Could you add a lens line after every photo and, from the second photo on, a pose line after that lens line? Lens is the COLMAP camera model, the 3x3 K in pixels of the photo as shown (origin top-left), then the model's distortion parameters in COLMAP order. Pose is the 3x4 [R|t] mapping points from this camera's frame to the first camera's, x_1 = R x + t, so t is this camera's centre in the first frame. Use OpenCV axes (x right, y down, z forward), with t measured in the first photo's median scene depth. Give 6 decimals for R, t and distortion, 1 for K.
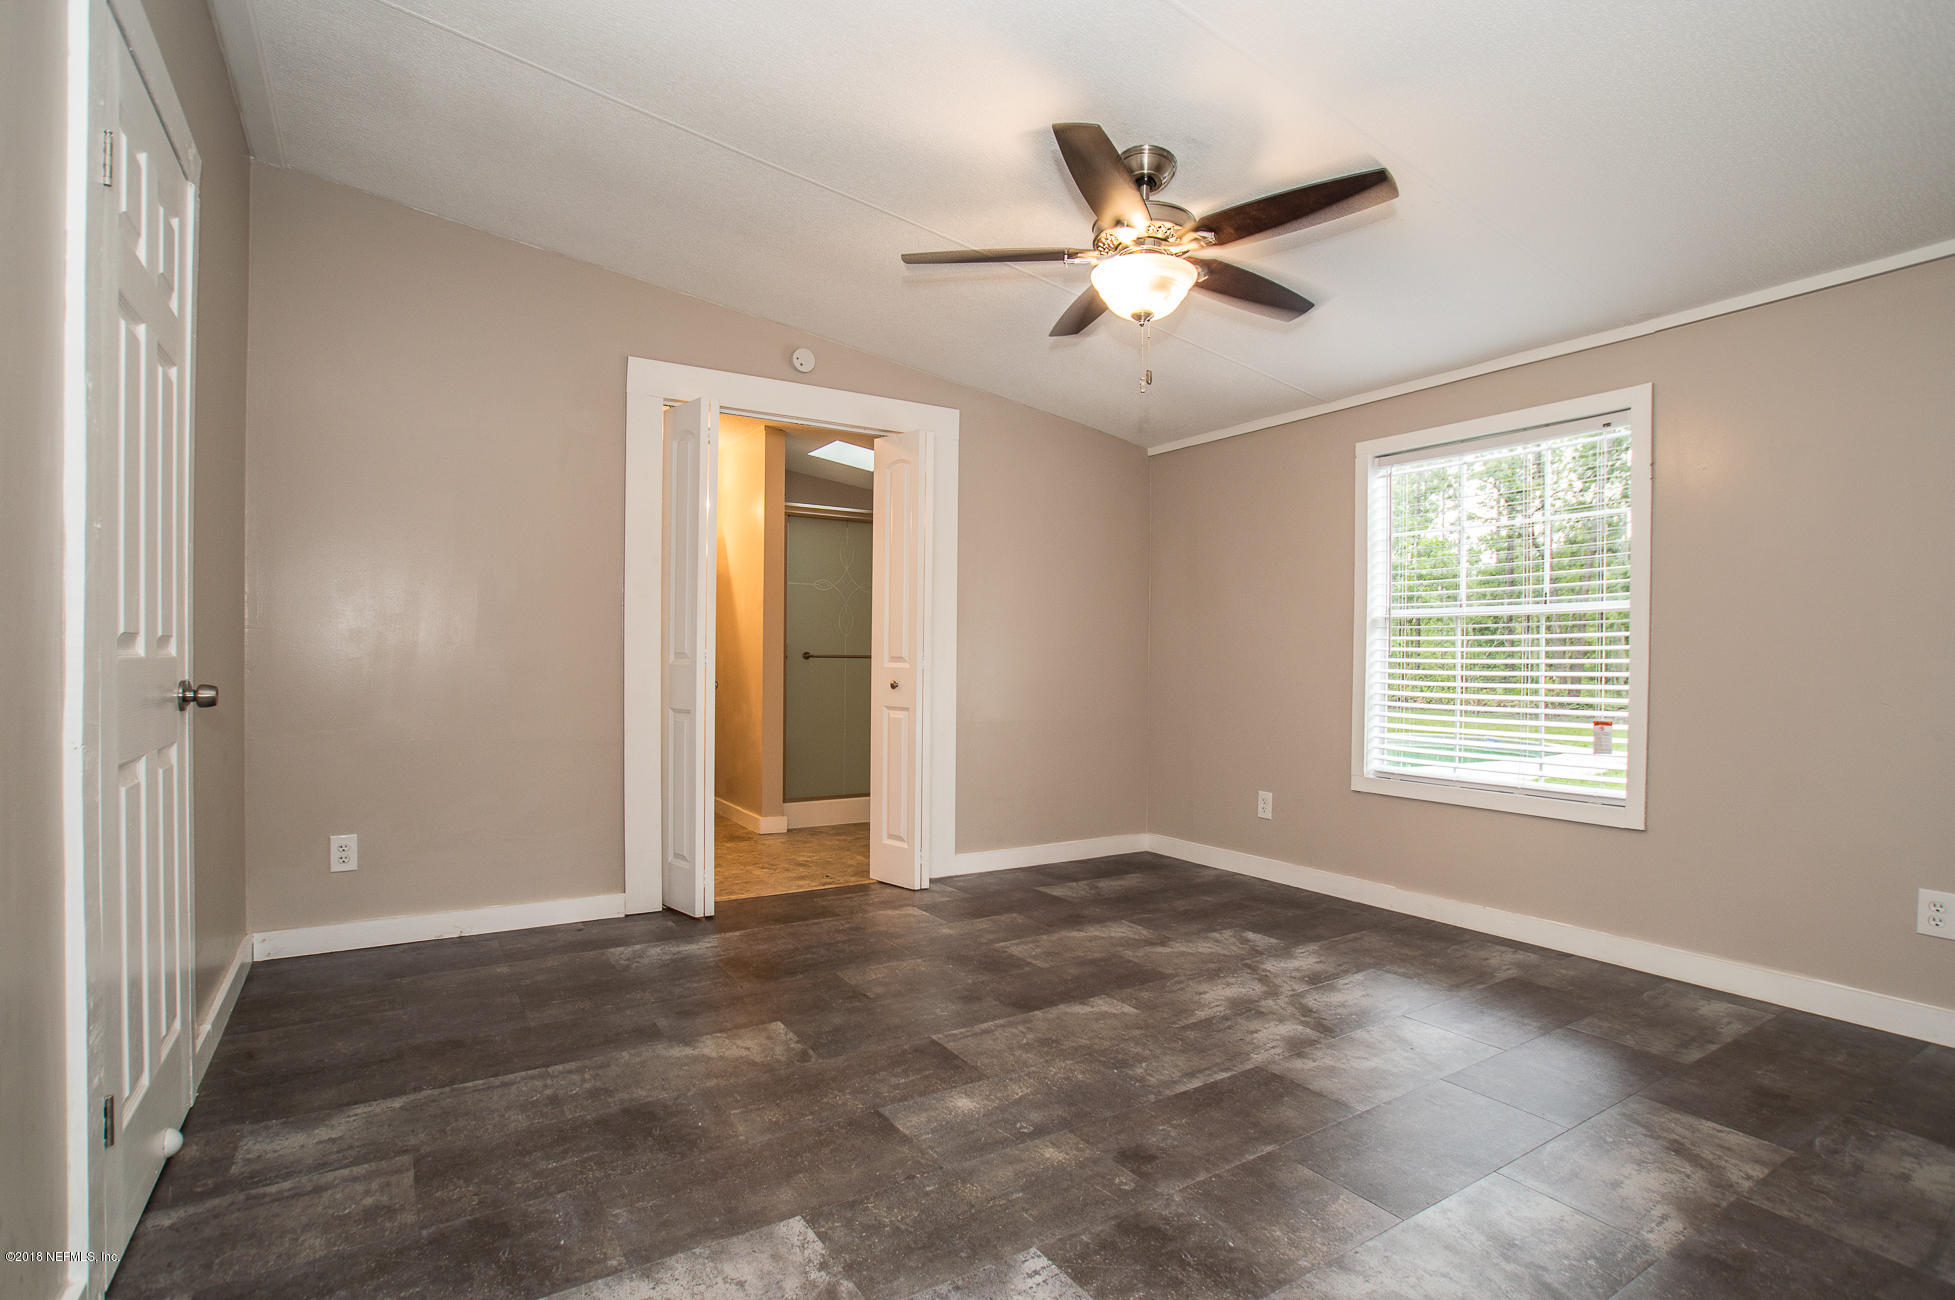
lens RADIAL K [[922.7, 0, 978.4], [0, 922.7, 662.4], [0, 0, 1]] dist [-0.028833, 0.002662]
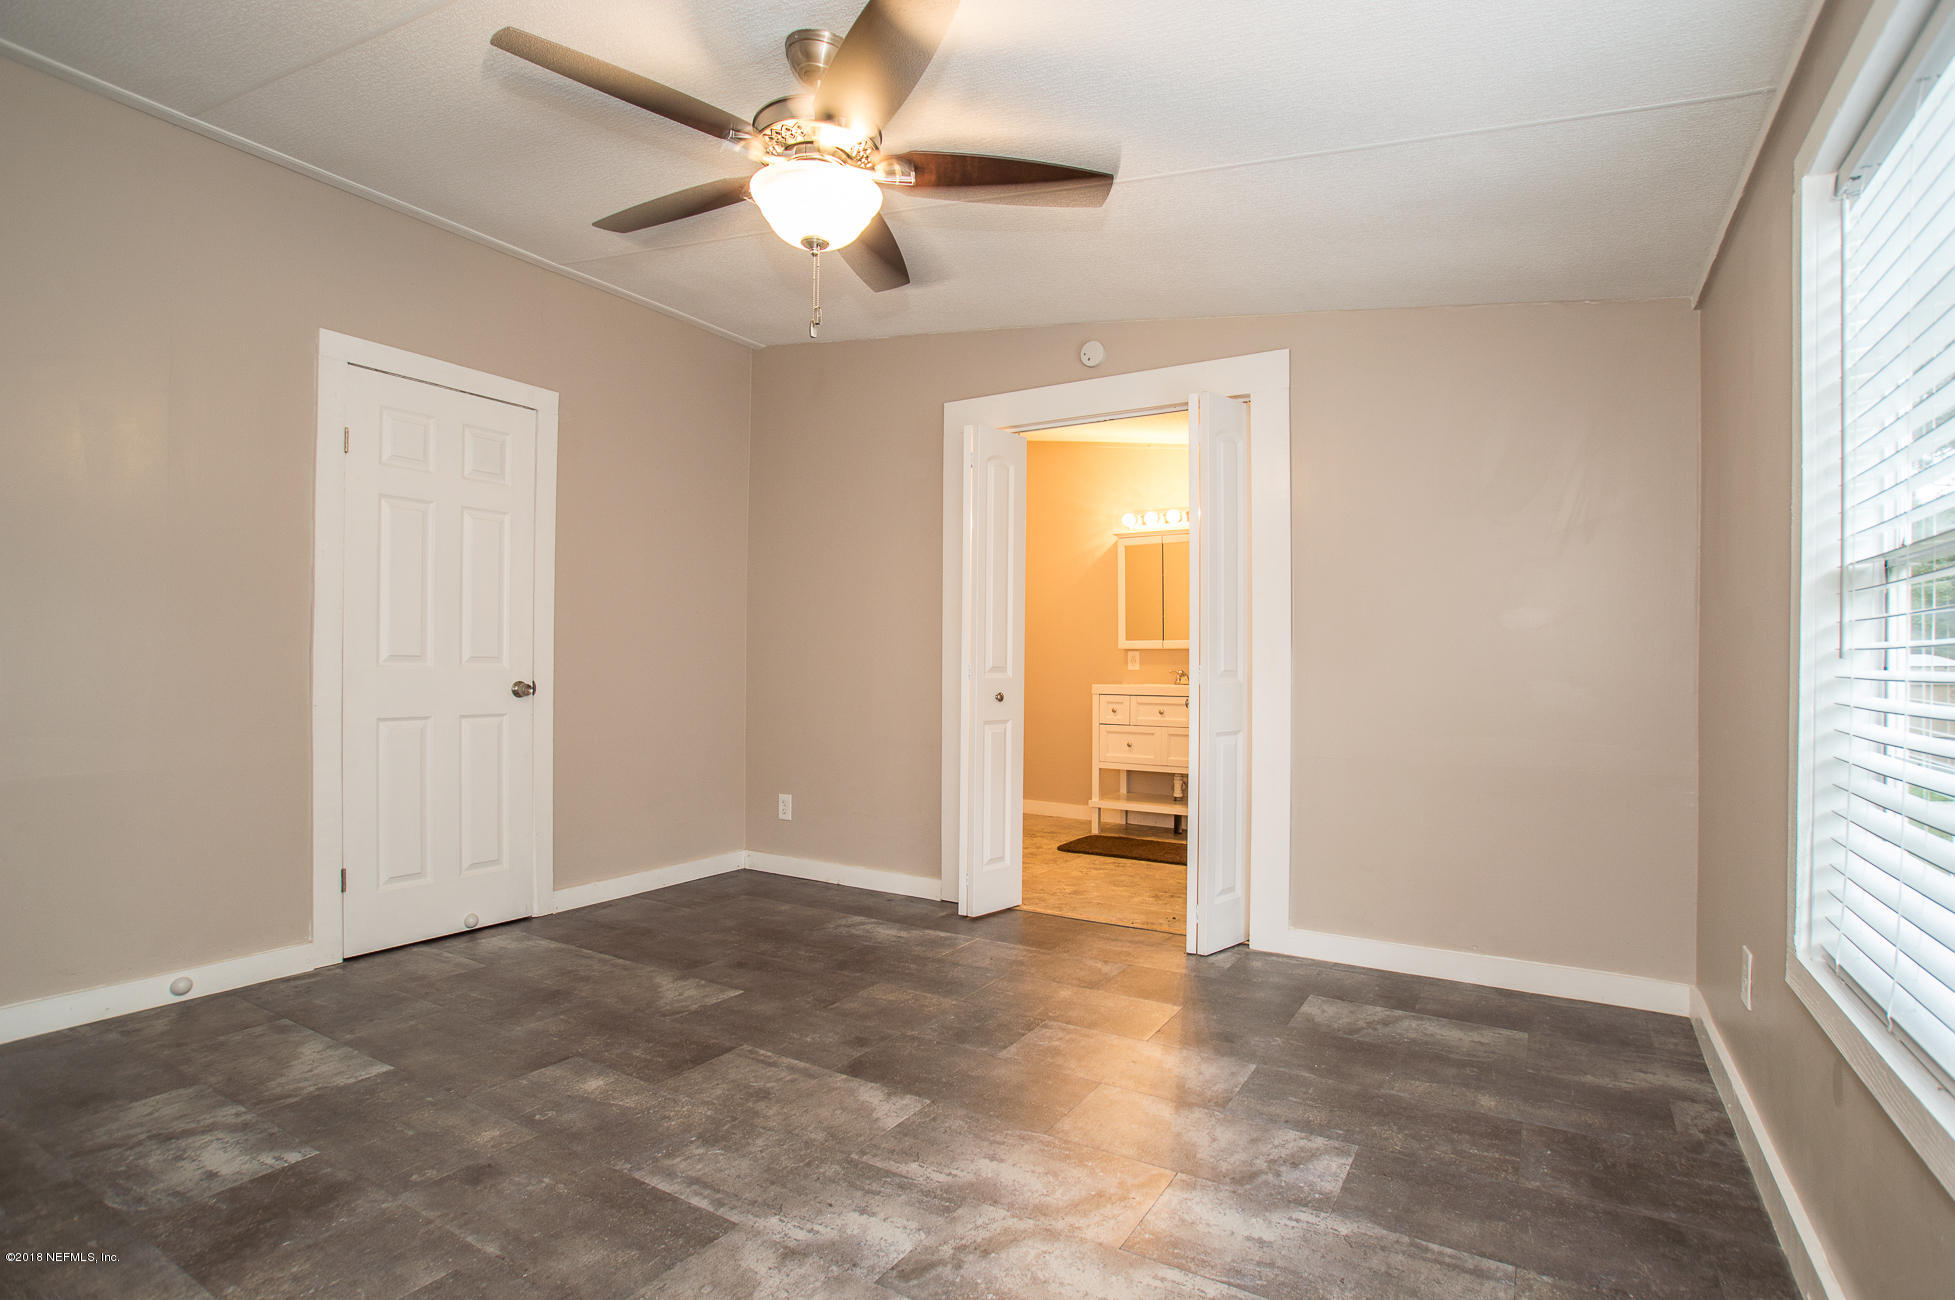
lens RADIAL K [[922.7, 0, 975.7], [0, 922.7, 666.5], [0, 0, 1]] dist [-0.028833, 0.002662]
pose [[0.431931, -0.022001, -0.901638, 0.902037], [0.005623, 0.999749, -0.021701, 0.018834], [0.901889, 0.004303, 0.431946, 0.746087]]
